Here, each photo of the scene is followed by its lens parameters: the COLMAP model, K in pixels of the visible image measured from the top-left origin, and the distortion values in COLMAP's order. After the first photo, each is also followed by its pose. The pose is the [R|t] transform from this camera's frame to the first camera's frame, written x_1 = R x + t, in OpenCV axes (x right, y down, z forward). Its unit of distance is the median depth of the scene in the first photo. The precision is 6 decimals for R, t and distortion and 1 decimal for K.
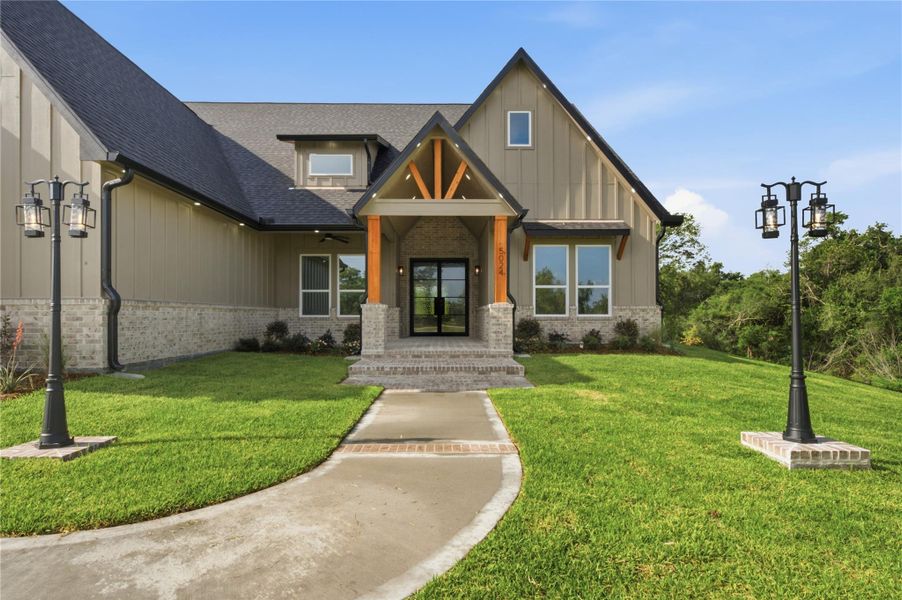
lens RADIAL K [[343.3, 0, 451.1], [0, 343.3, 307.6], [0, 0, 1]] dist [0.018544, -0.007570]
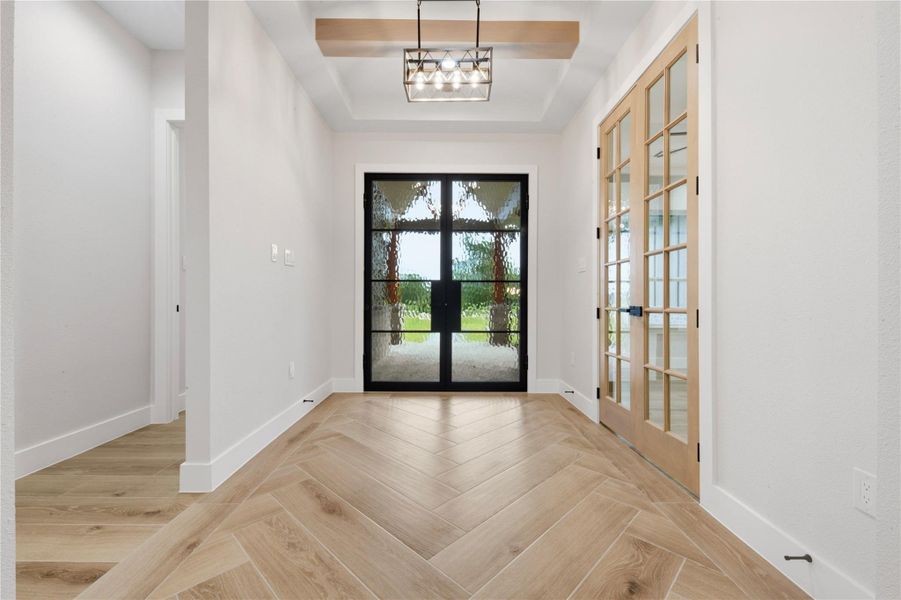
lens RADIAL K [[343.0, 0, 450.6], [0, 343.0, 307.6], [0, 0, 1]] dist [0.018544, -0.007570]
pose [[0.993476, 0.006658, -0.113845, 0.011799], [-0.005714, 0.999947, 0.008617, -0.006213], [0.113896, -0.007910, 0.993461, 0.667086]]
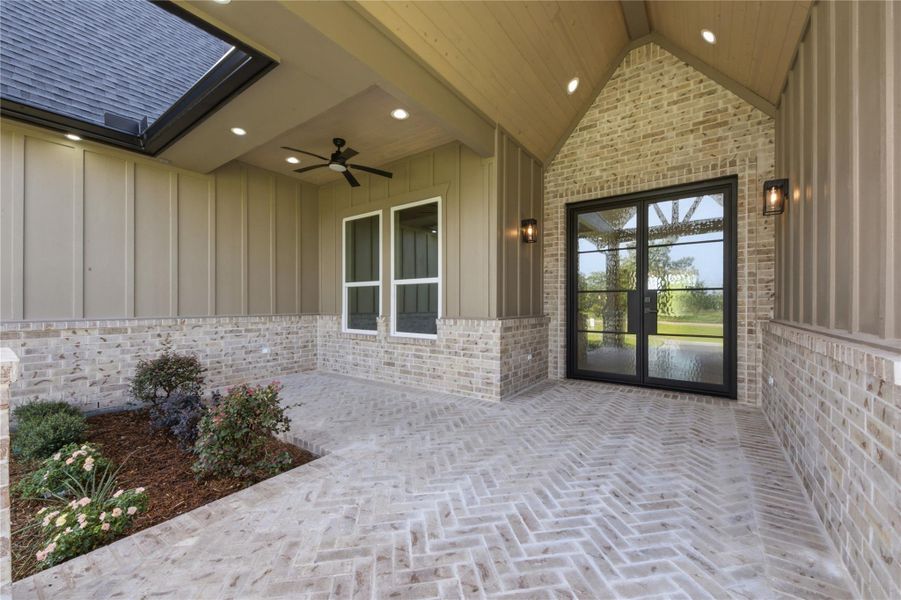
lens RADIAL K [[343.0, 0, 450.6], [0, 343.0, 307.6], [0, 0, 1]] dist [0.018544, -0.007570]
pose [[0.808933, 0.002955, -0.587893, 0.023449], [0.005058, 0.999915, 0.011985, -0.015395], [0.587879, -0.012668, 0.808850, 0.549912]]
